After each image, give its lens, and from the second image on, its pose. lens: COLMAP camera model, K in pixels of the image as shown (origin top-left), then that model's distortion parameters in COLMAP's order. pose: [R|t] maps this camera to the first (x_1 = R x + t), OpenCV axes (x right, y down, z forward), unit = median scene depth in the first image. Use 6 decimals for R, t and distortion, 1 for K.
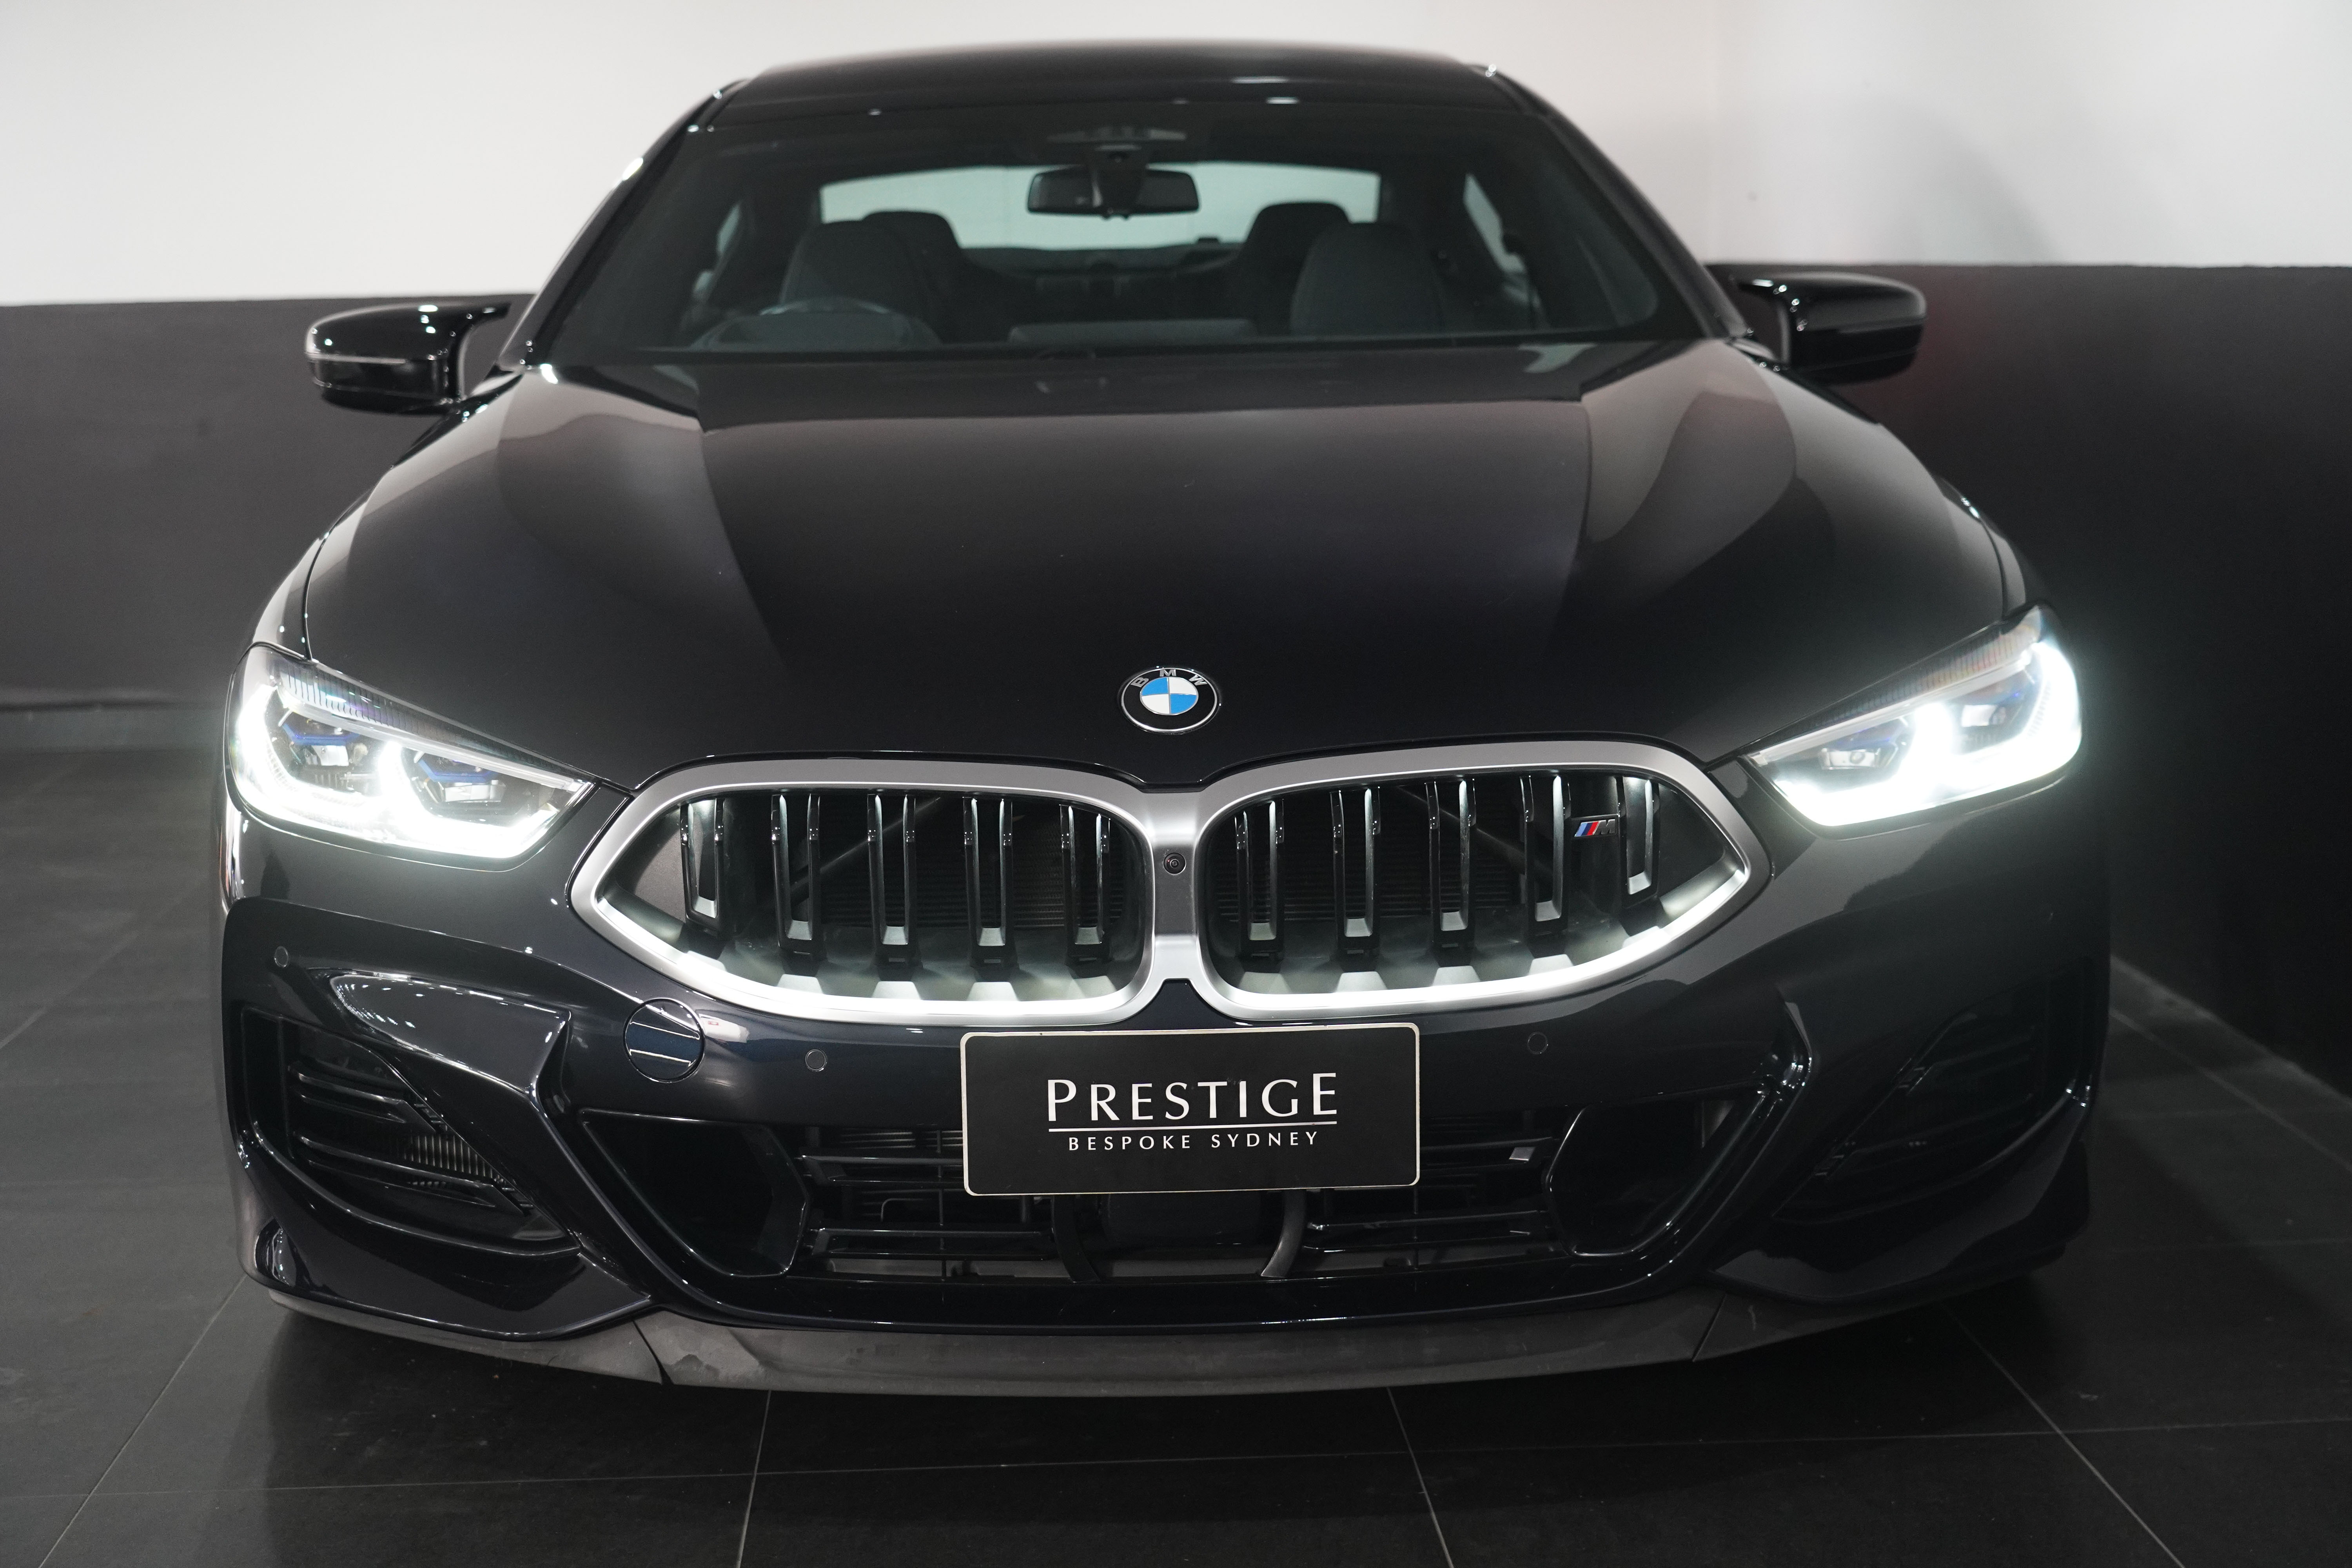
lens RADIAL K [[3813.6, 0, 1176.0], [0, 3813.6, 784.0], [0, 0, 1]] dist [-0.026208, -0.024834]
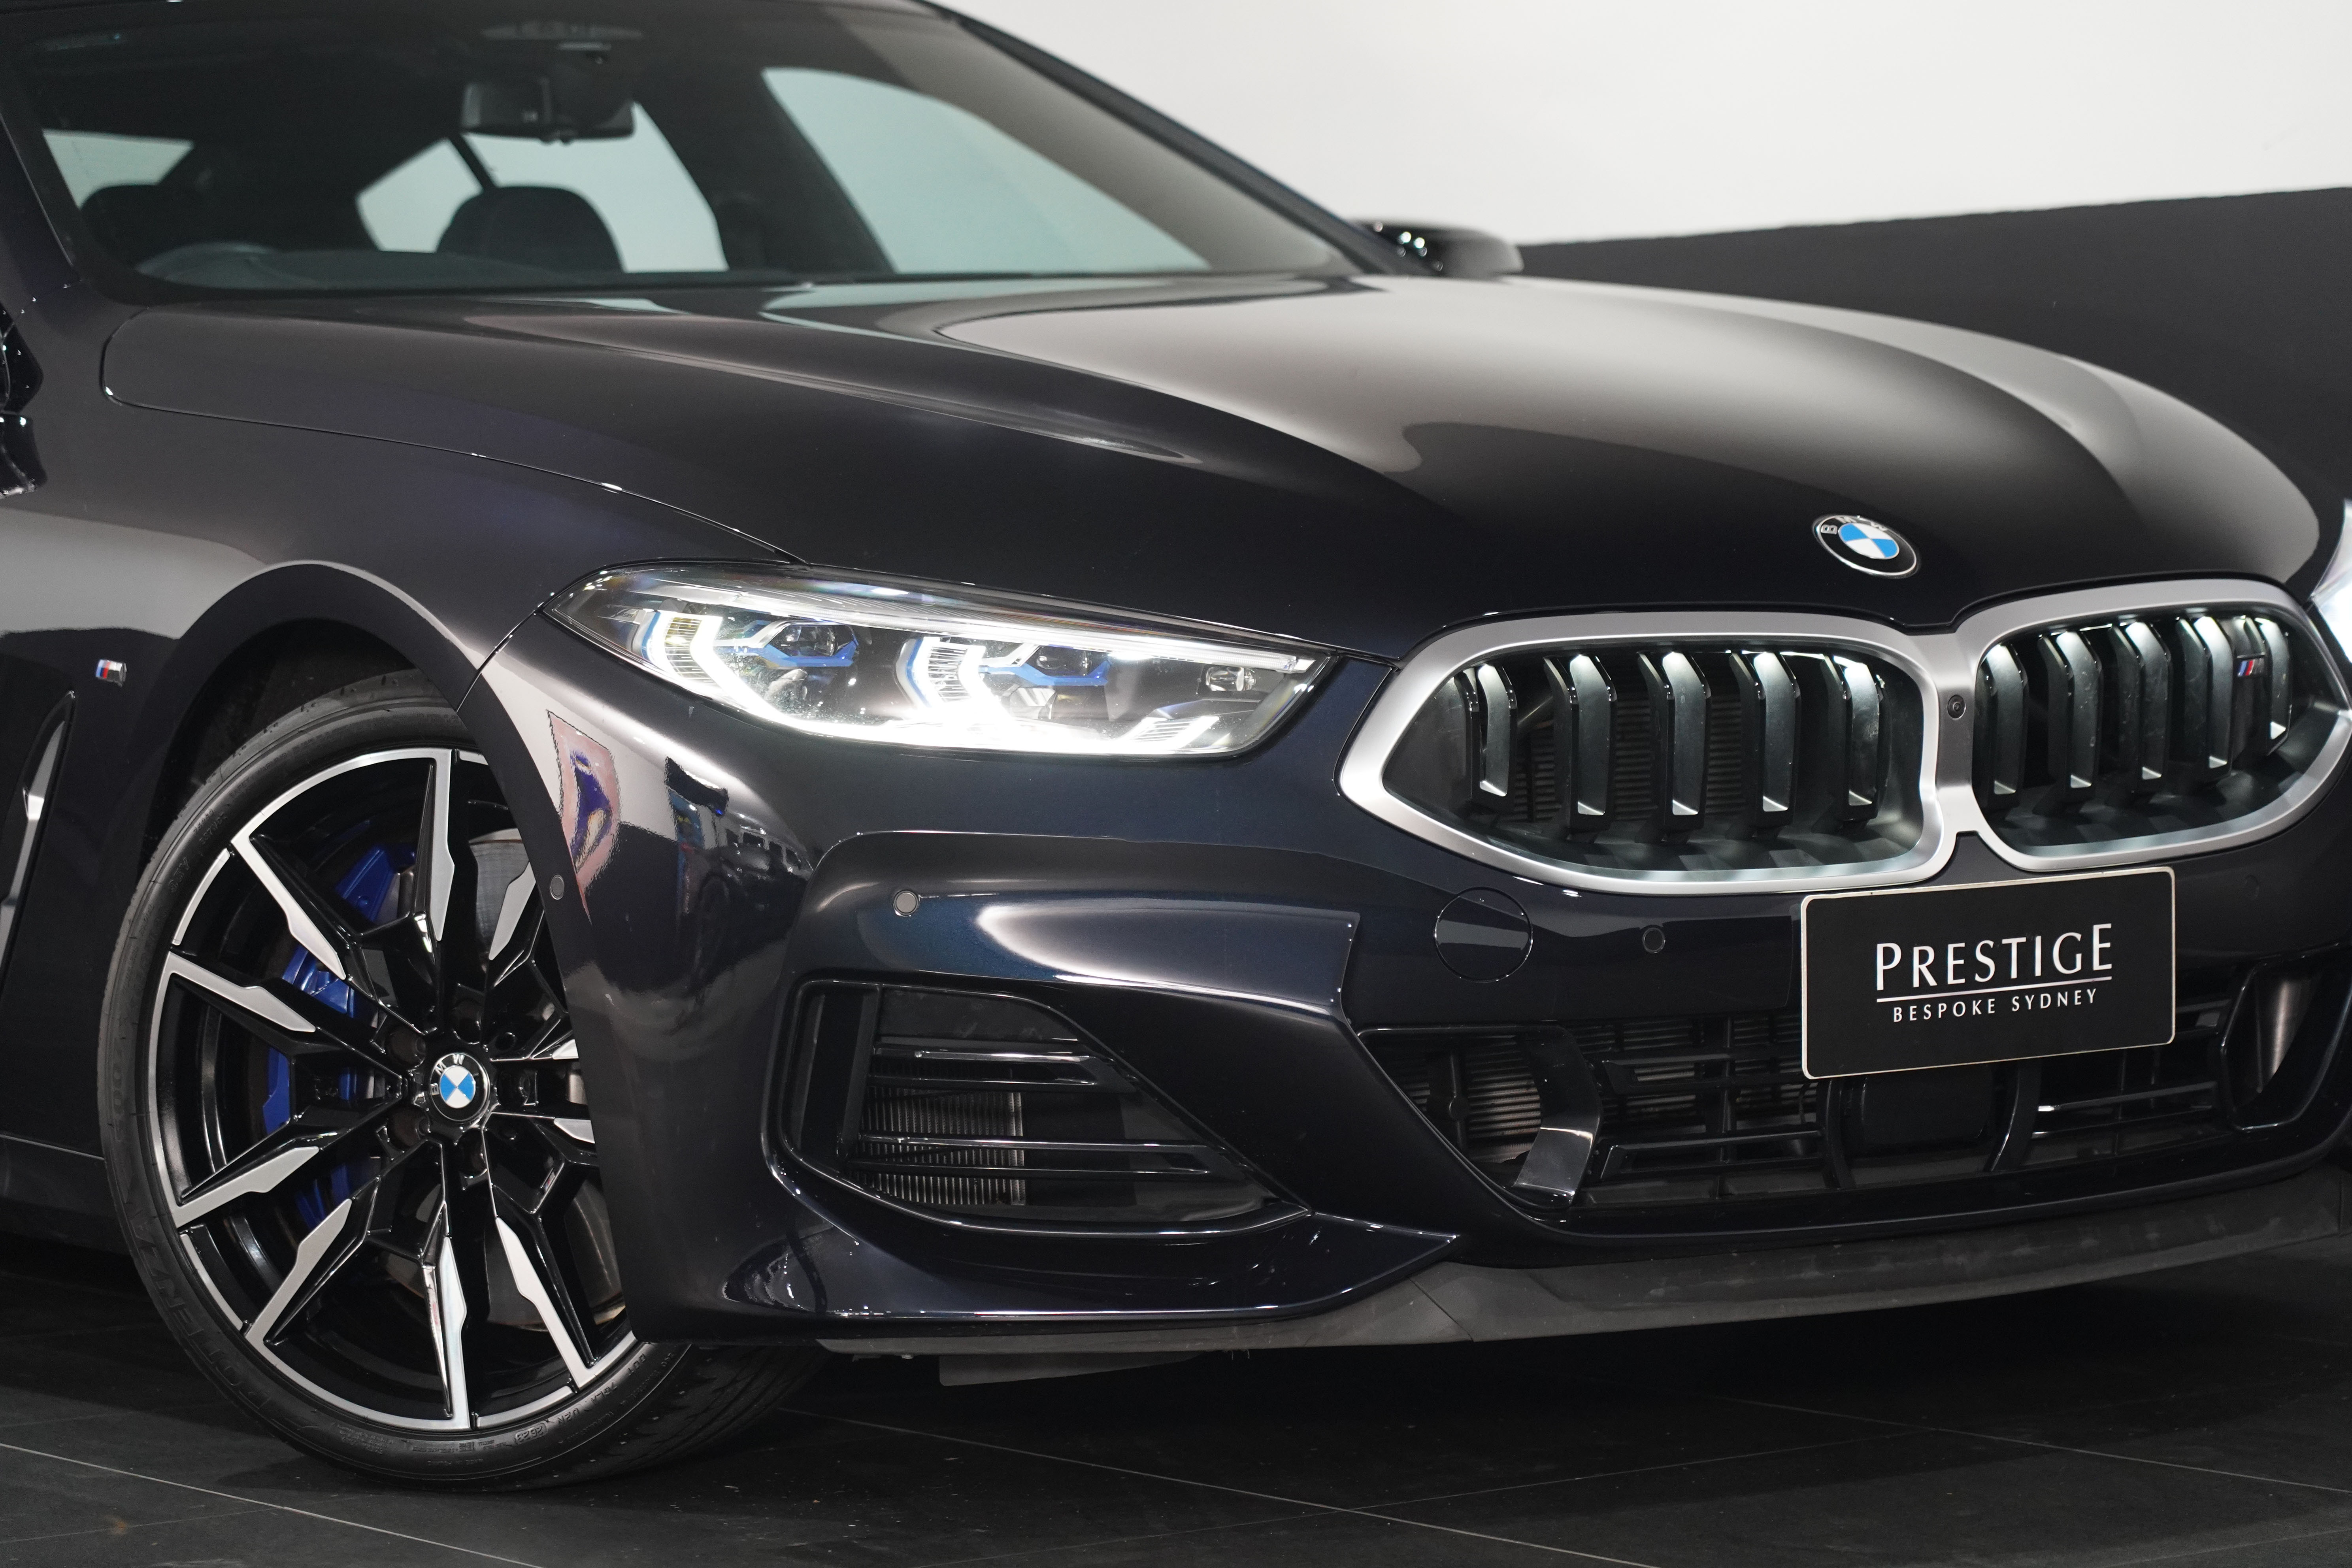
lens RADIAL K [[7104.8, 0, 1176.0], [0, 7104.8, 784.0], [0, 0, 1]] dist [-0.115067, 1.098903]
pose [[0.836547, -0.034575, 0.546804, -1.105012], [0.093030, 0.992479, -0.079570, 0.159242], [-0.539940, 0.117433, 0.833471, -0.337208]]
